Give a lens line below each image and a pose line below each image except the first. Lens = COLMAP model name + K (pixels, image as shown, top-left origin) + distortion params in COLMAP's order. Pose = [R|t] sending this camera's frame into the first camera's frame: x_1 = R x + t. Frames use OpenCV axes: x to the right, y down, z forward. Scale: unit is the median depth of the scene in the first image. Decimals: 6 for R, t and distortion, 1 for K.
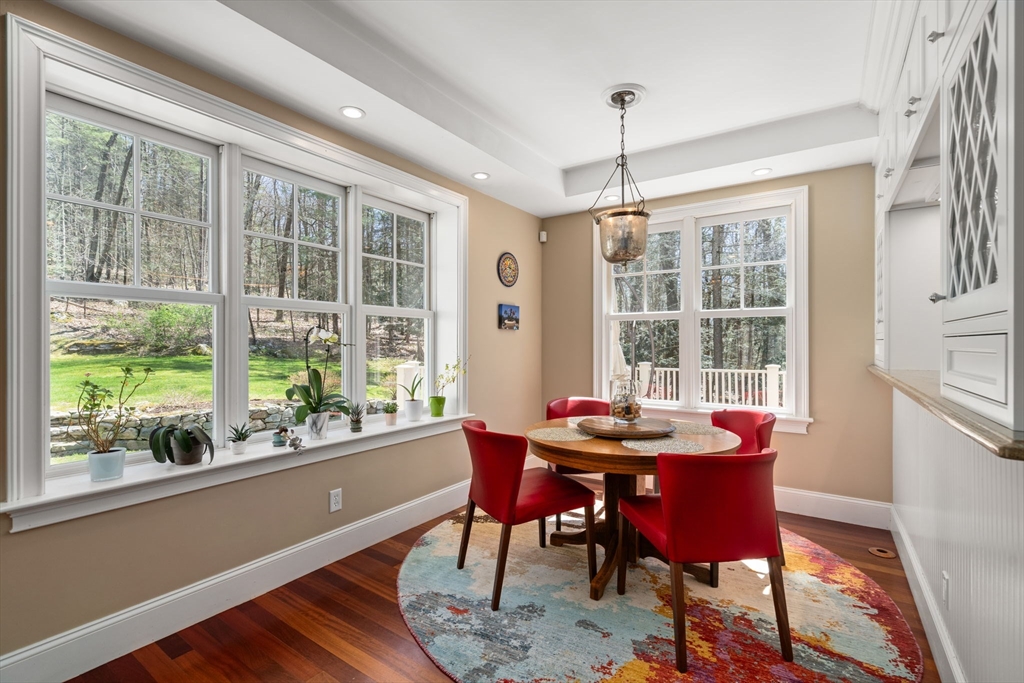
lens RADIAL K [[466.3, 0, 509.2], [0, 466.3, 341.8], [0, 0, 1]] dist [-0.003665, -0.000365]
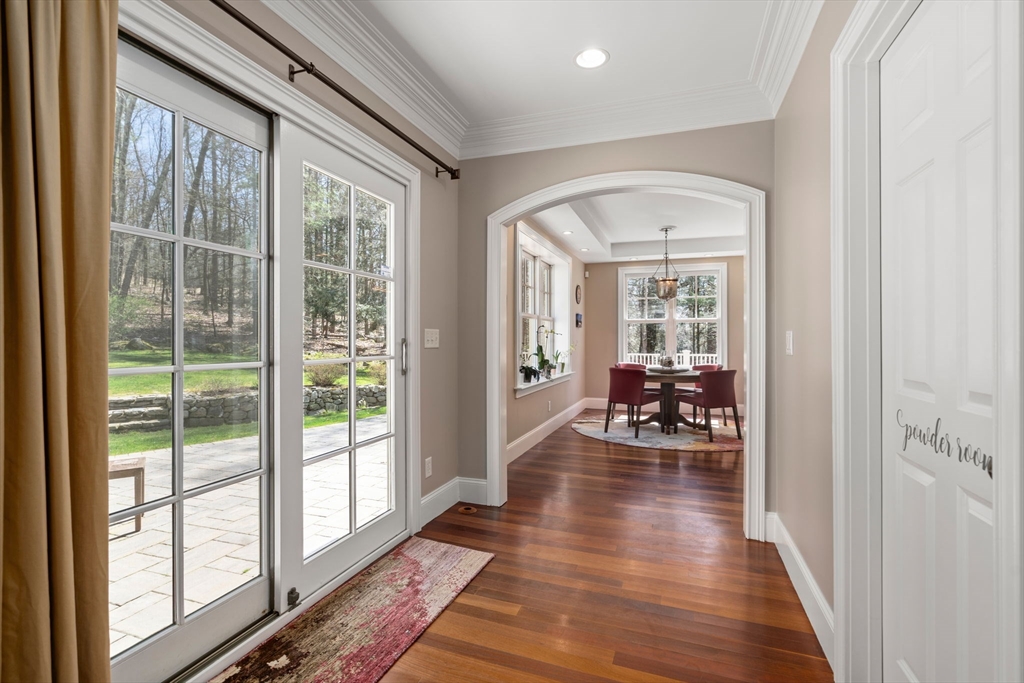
lens RADIAL K [[466.3, 0, 505.9], [0, 466.3, 340.7], [0, 0, 1]] dist [-0.003665, -0.000365]
pose [[0.970496, 0.001325, 0.241114, -0.722423], [-0.002612, 0.999984, 0.005019, 0.016725], [-0.241103, -0.005500, 0.970484, -0.701181]]
